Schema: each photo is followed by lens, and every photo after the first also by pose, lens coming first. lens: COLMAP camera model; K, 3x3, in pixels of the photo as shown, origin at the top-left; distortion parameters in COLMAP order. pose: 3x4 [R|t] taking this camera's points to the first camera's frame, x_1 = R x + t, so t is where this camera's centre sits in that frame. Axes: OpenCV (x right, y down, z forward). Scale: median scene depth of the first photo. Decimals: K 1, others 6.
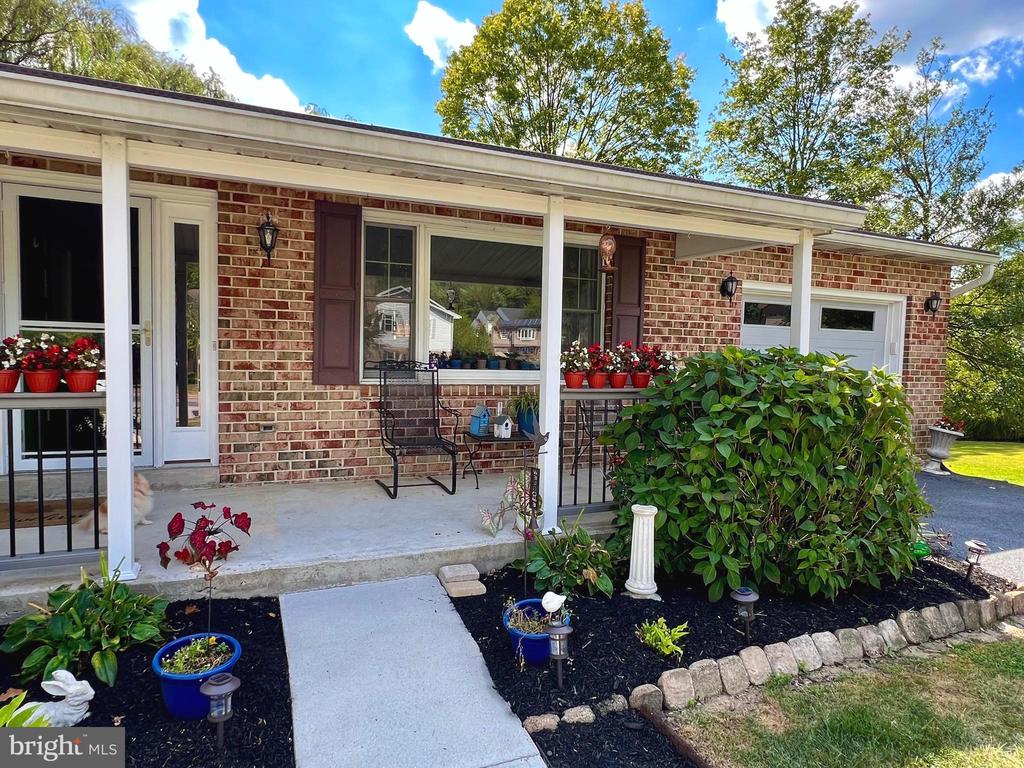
lens RADIAL K [[574.6, 0, 508.2], [0, 574.6, 387.3], [0, 0, 1]] dist [-0.008036, 0.002525]
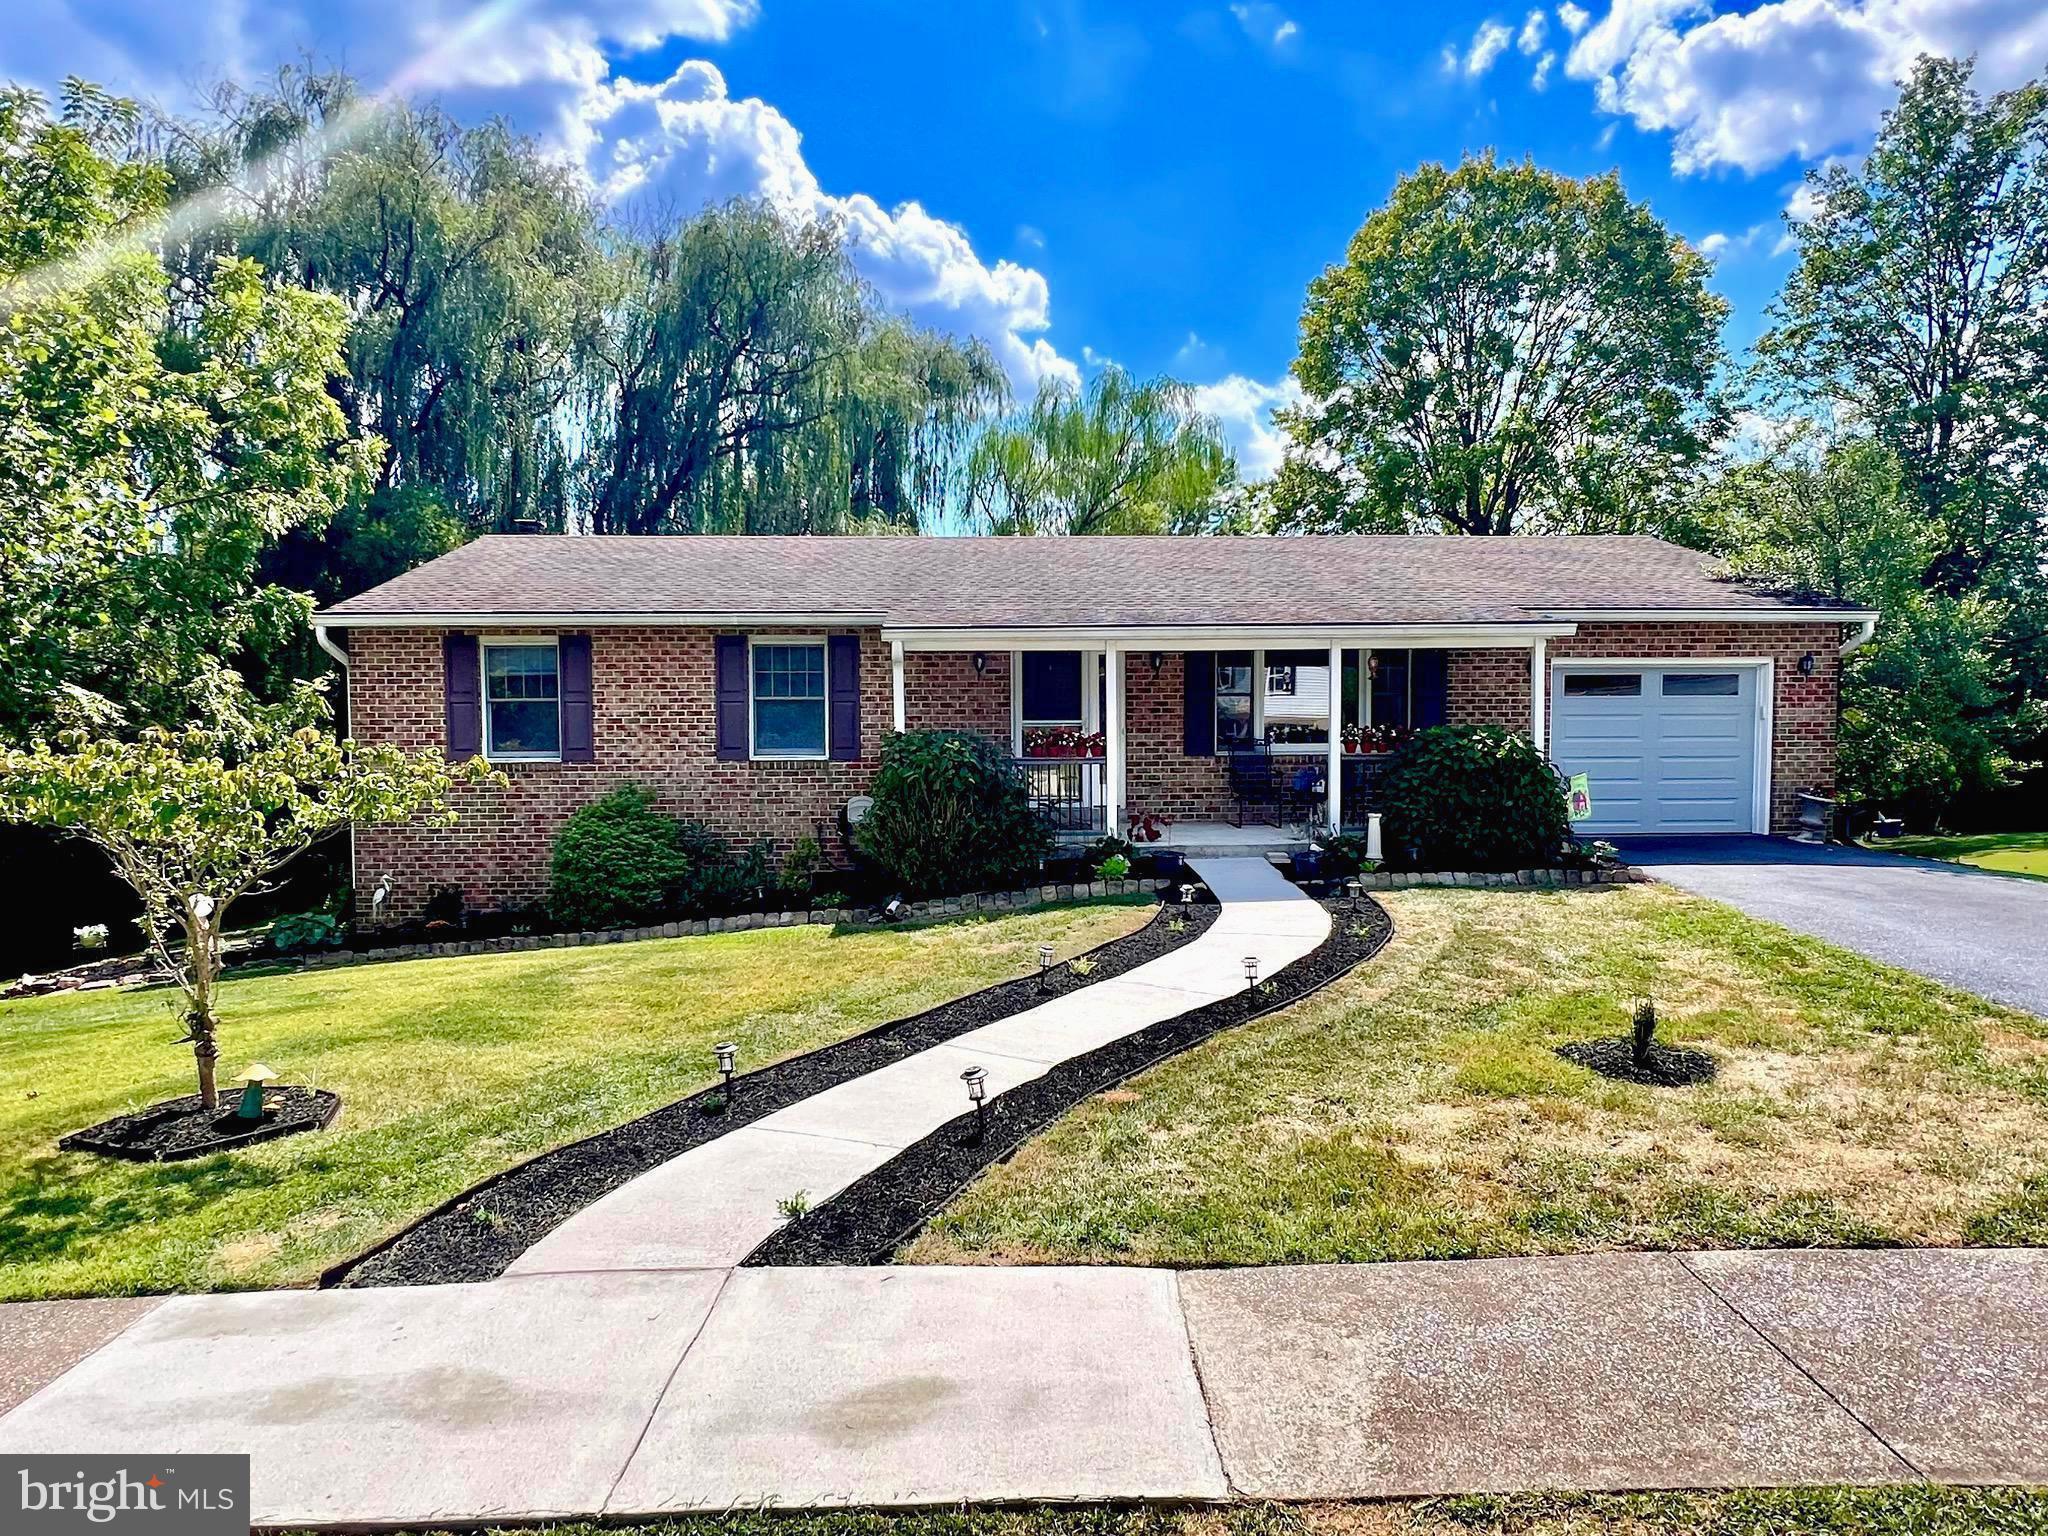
lens RADIAL K [[1187.7, 0, 1024.0], [0, 1187.7, 768.0], [0, 0, 1]] dist [0.002511, 0.000148]
pose [[0.931255, -0.015060, -0.364056, 0.346393], [0.007418, 0.999722, -0.022380, 0.081755], [0.364291, 0.018141, 0.931108, -1.777235]]
